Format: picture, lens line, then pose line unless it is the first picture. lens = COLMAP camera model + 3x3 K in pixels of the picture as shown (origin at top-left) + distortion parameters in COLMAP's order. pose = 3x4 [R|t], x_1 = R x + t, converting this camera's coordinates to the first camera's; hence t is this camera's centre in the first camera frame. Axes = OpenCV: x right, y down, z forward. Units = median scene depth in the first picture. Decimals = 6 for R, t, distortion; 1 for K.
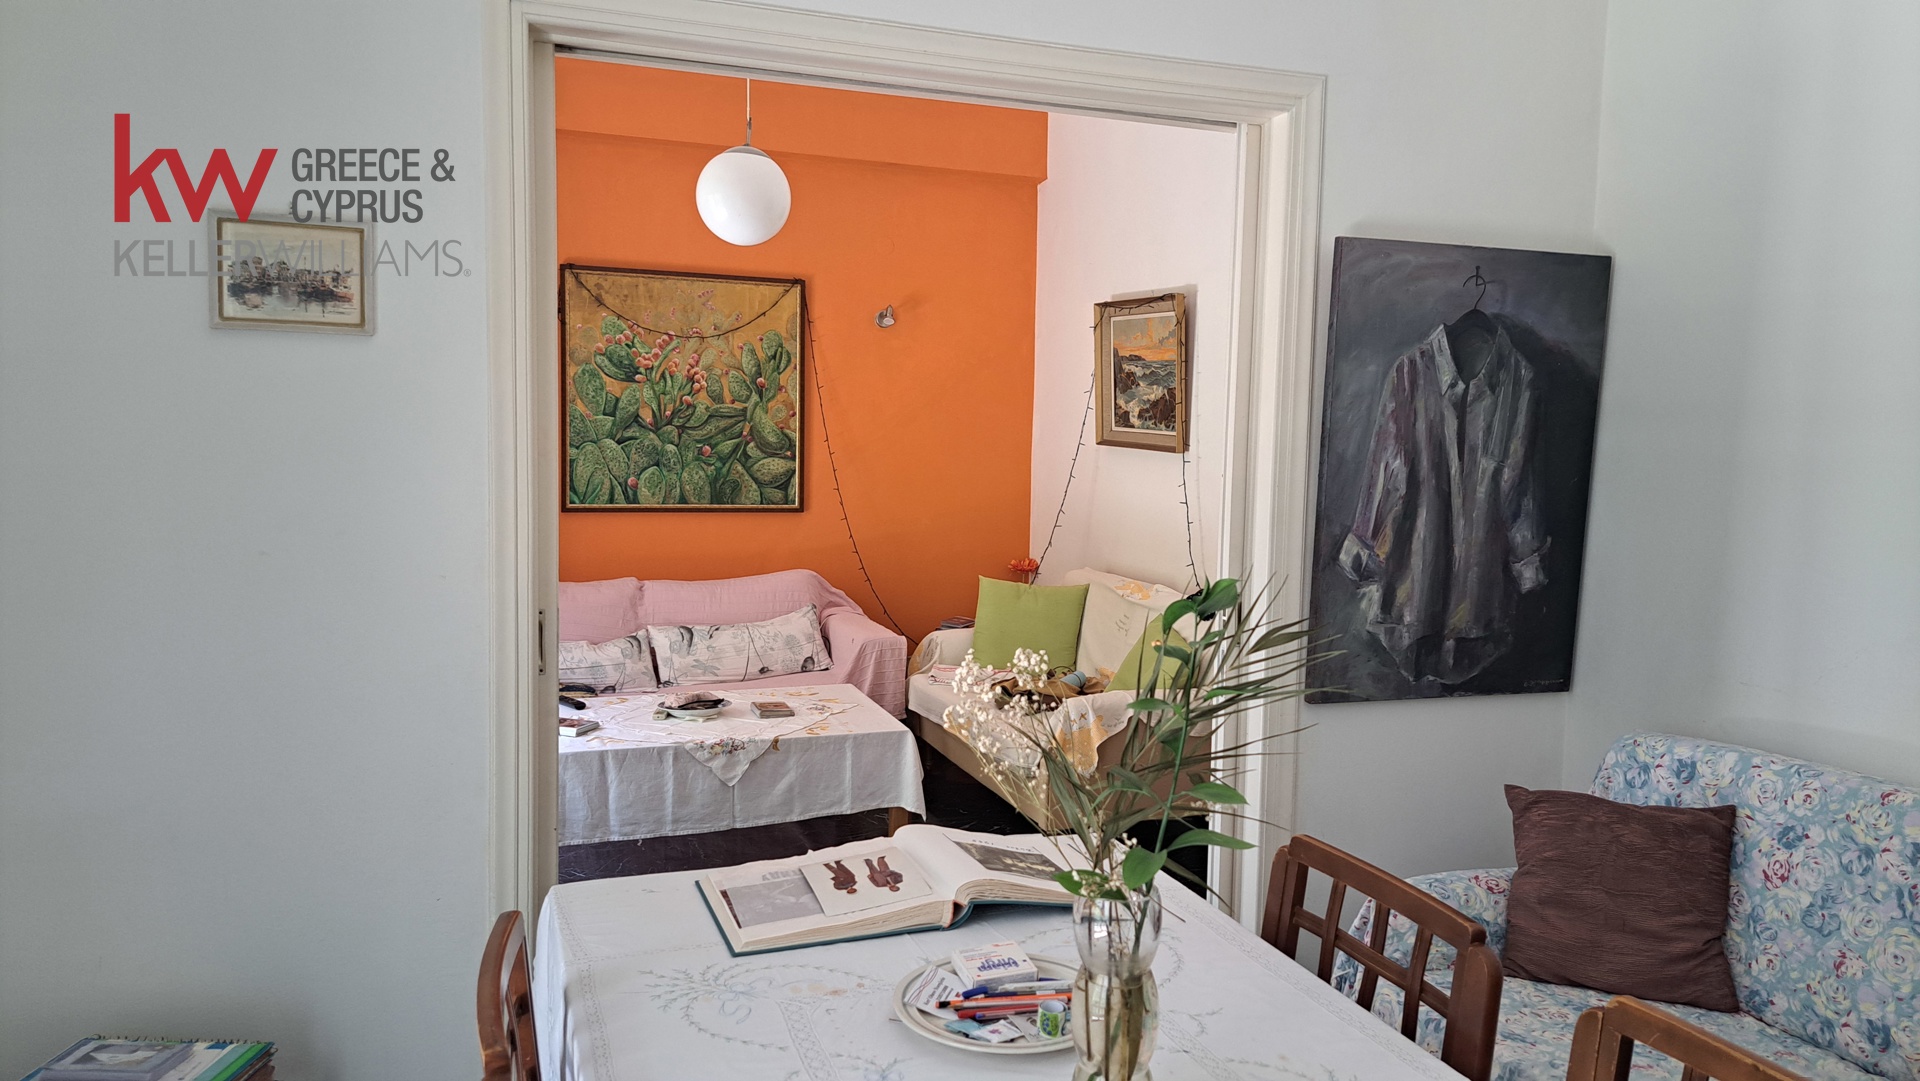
lens RADIAL K [[1417.8, 0, 1009.3], [0, 1417.8, 546.1], [0, 0, 1]] dist [0.096330, -0.065230]
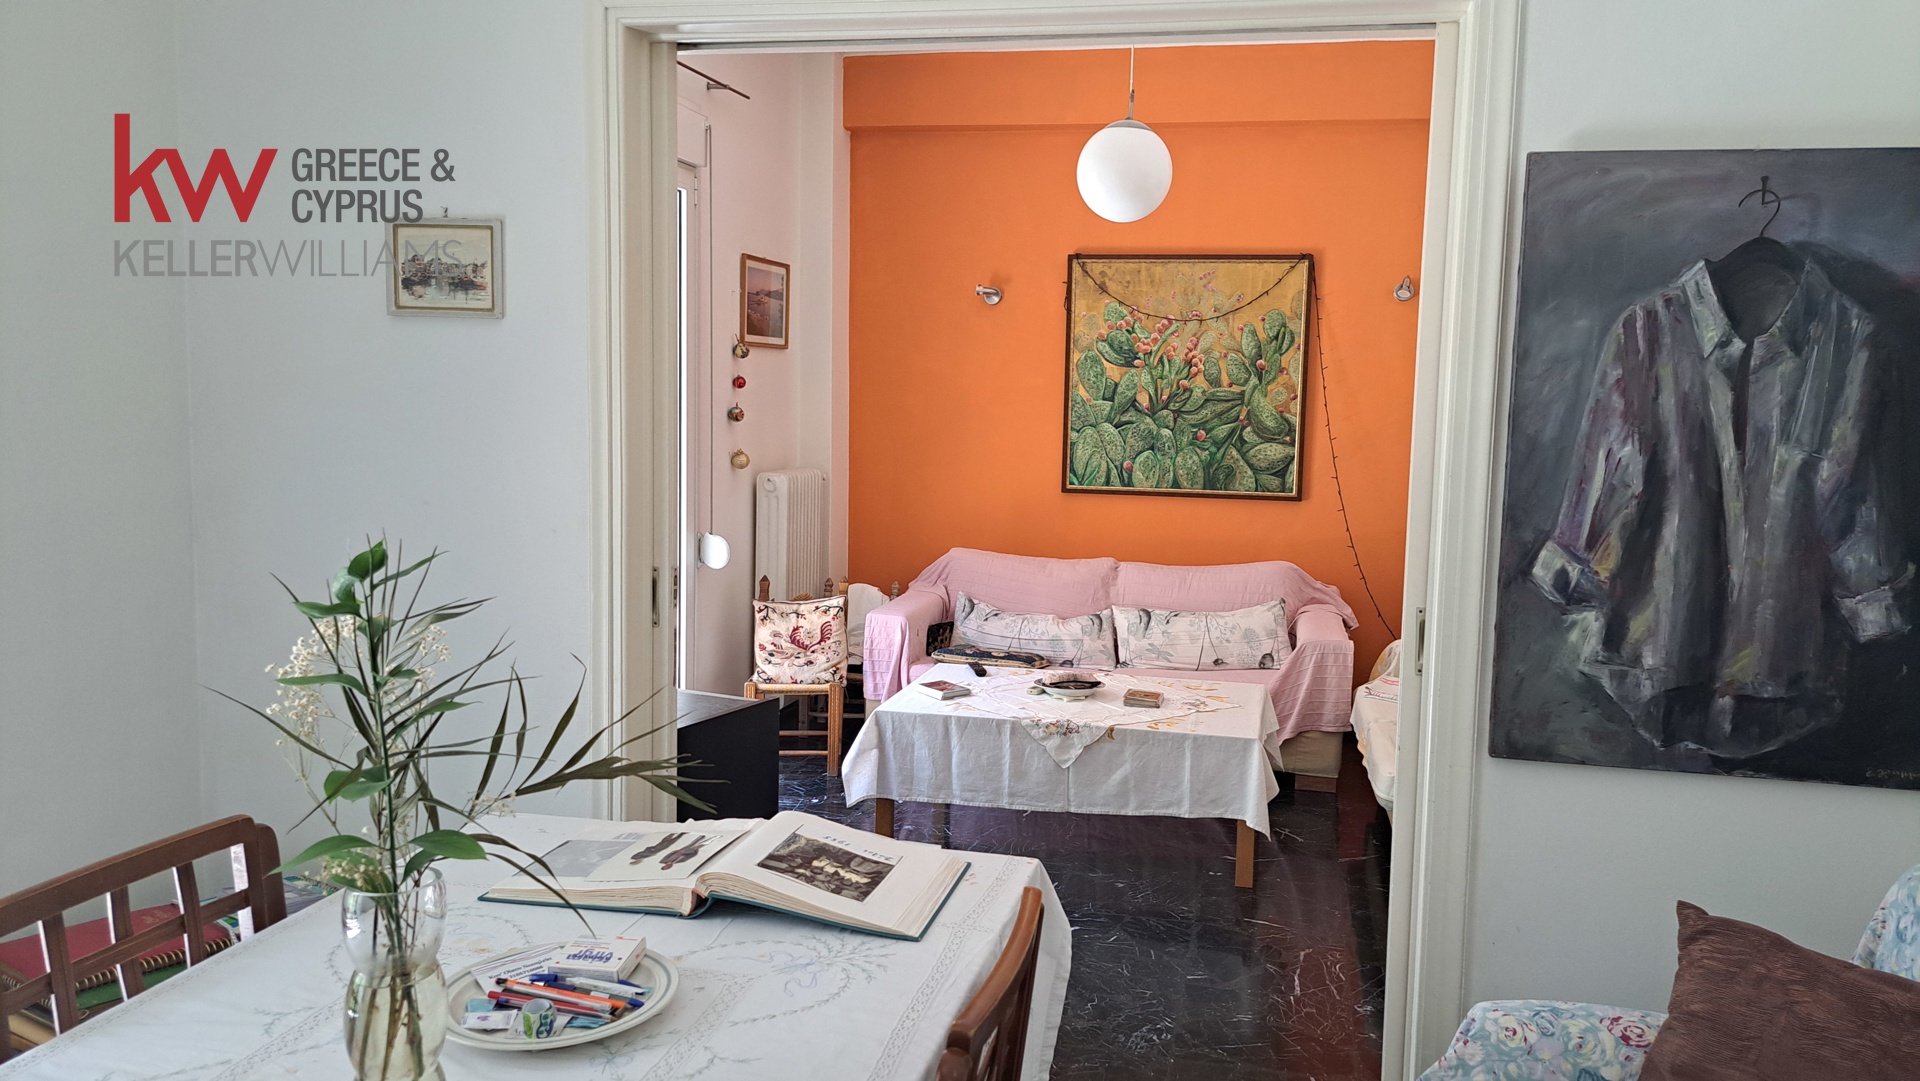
lens RADIAL K [[1417.8, 0, 994.0], [0, 1417.8, 539.4], [0, 0, 1]] dist [0.096330, -0.065230]
pose [[0.842822, 0.052993, -0.535577, 0.277233], [-0.052550, 0.998488, 0.016099, -0.004538], [0.535620, 0.014576, 0.844333, 0.131164]]
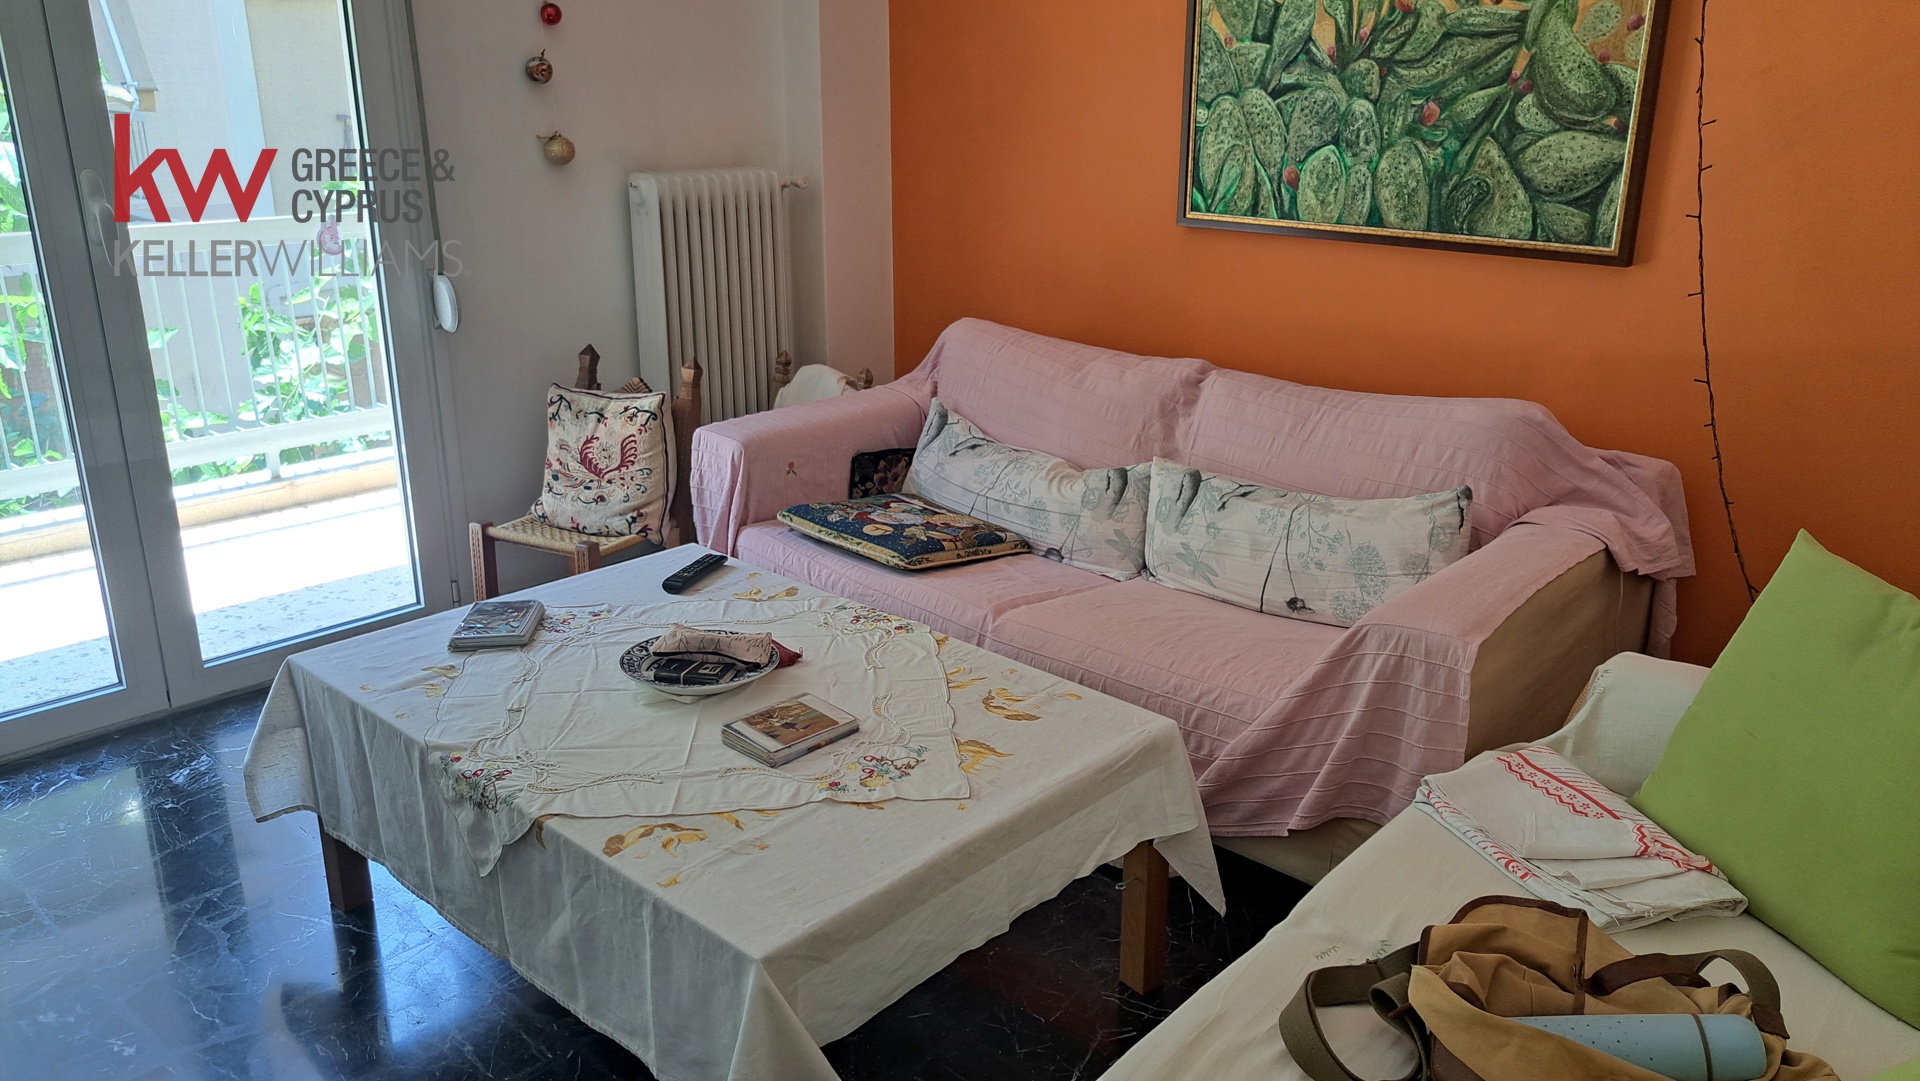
lens RADIAL K [[1417.8, 0, 999.6], [0, 1417.8, 514.6], [0, 0, 1]] dist [0.096330, -0.065230]
pose [[0.456734, 0.257993, -0.851372, 0.225397], [-0.081461, 0.965132, 0.248765, -0.064308], [0.885866, -0.044265, 0.461825, 0.912956]]
